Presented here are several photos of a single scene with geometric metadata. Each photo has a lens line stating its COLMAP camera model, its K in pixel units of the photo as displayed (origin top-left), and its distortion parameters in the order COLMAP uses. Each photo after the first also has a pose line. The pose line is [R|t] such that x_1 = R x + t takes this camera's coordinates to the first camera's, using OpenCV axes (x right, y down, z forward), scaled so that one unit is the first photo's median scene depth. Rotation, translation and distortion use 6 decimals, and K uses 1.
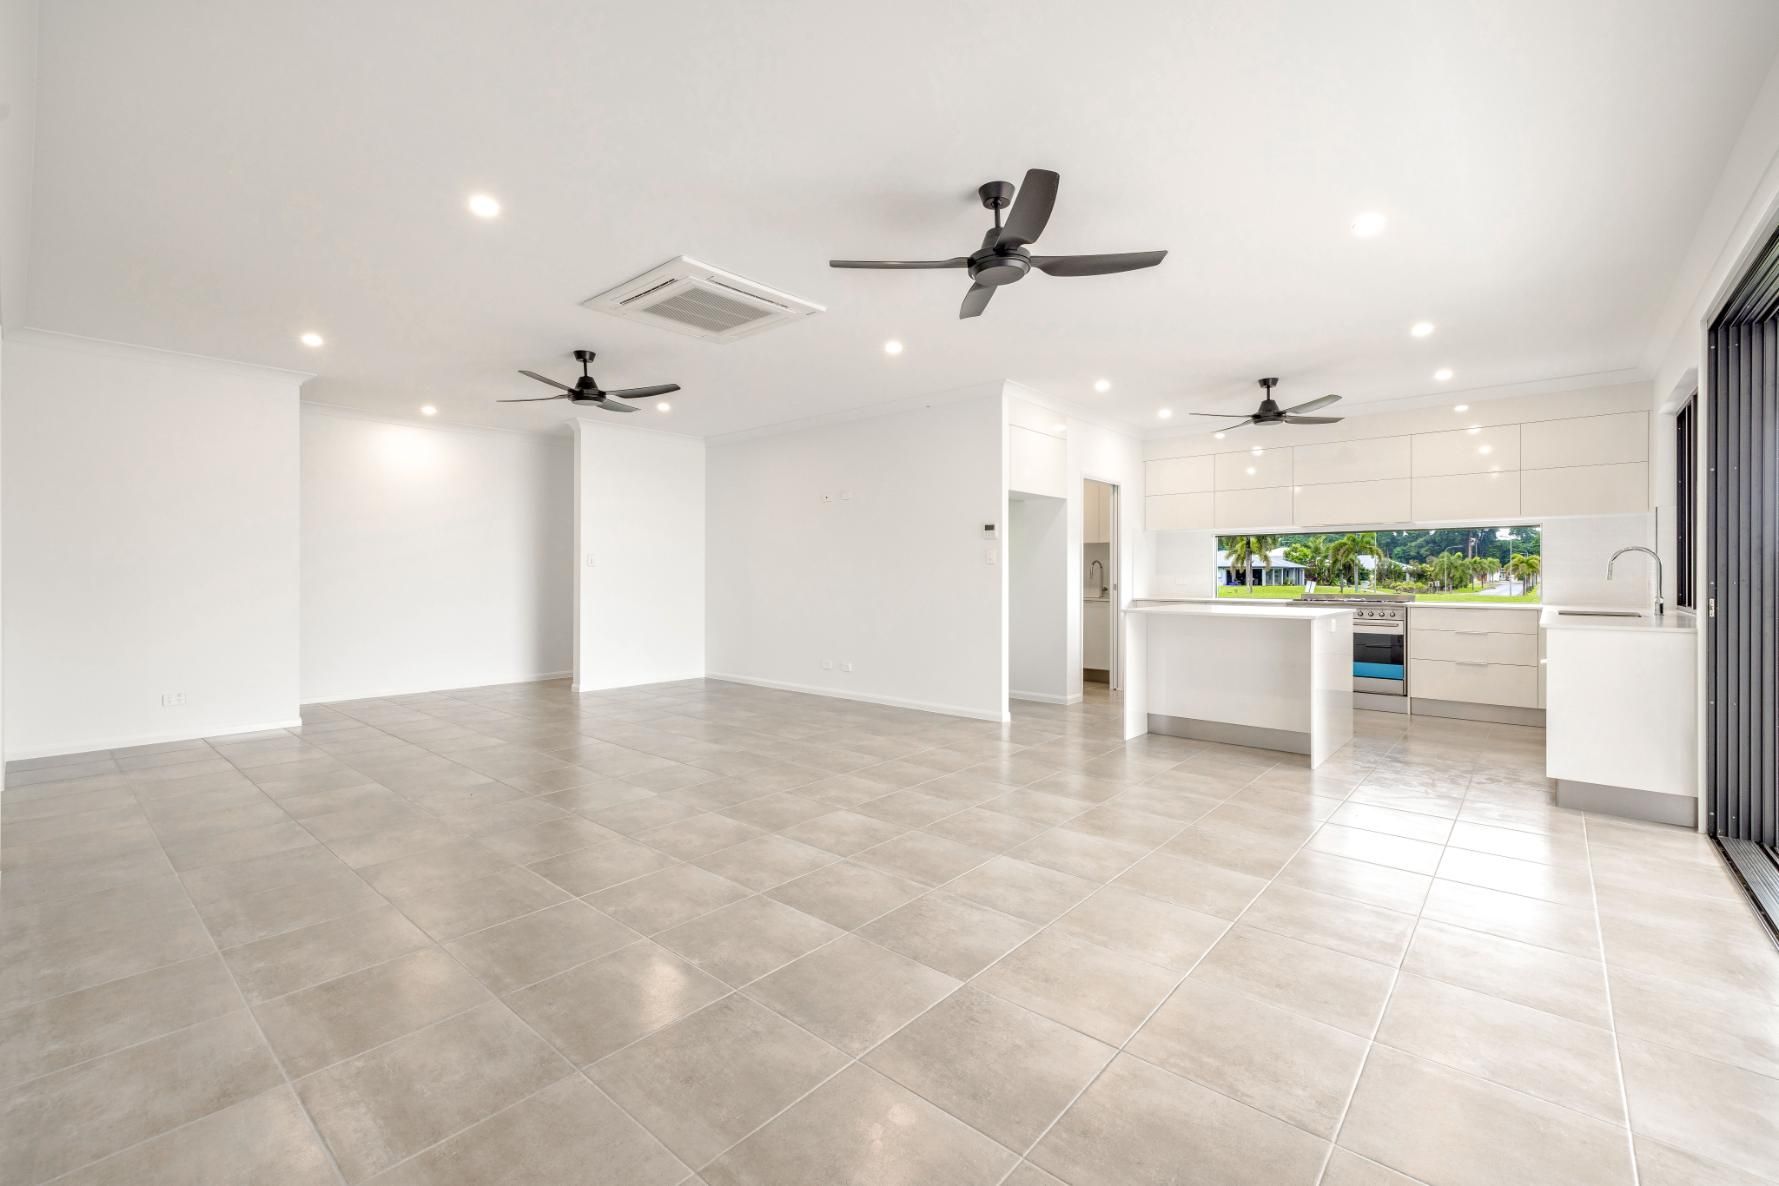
lens RADIAL K [[756.9, 0, 882.5], [0, 756.9, 574.6], [0, 0, 1]] dist [0.002583, 0.000105]
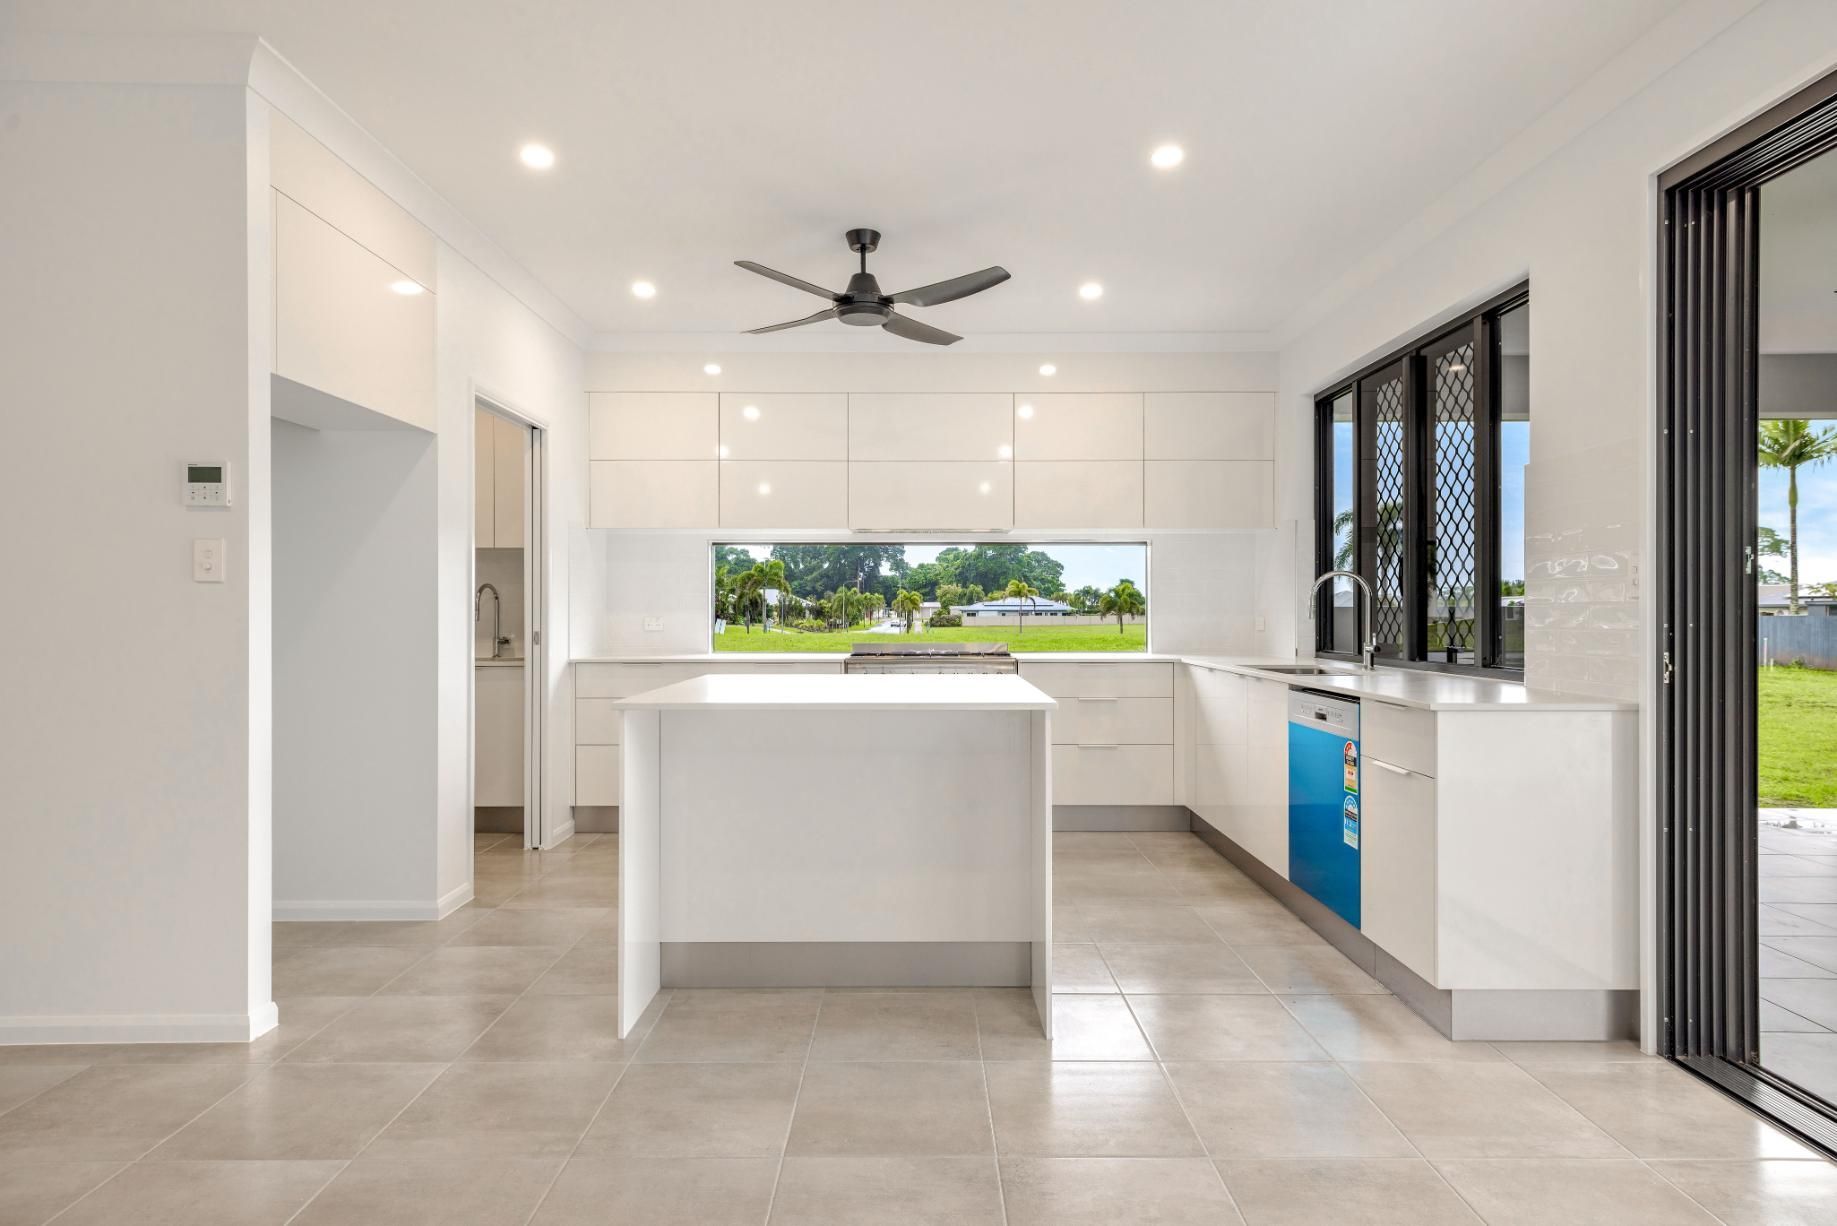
lens RADIAL K [[1009.1, 0, 918.5], [0, 1009.1, 613.0], [0, 0, 1]] dist [0.012840, -0.000369]
pose [[0.752128, -0.002457, 0.659013, 0.062716], [0.001663, 0.999997, 0.001831, -0.000206], [-0.659015, -0.000282, 0.752130, 0.341925]]
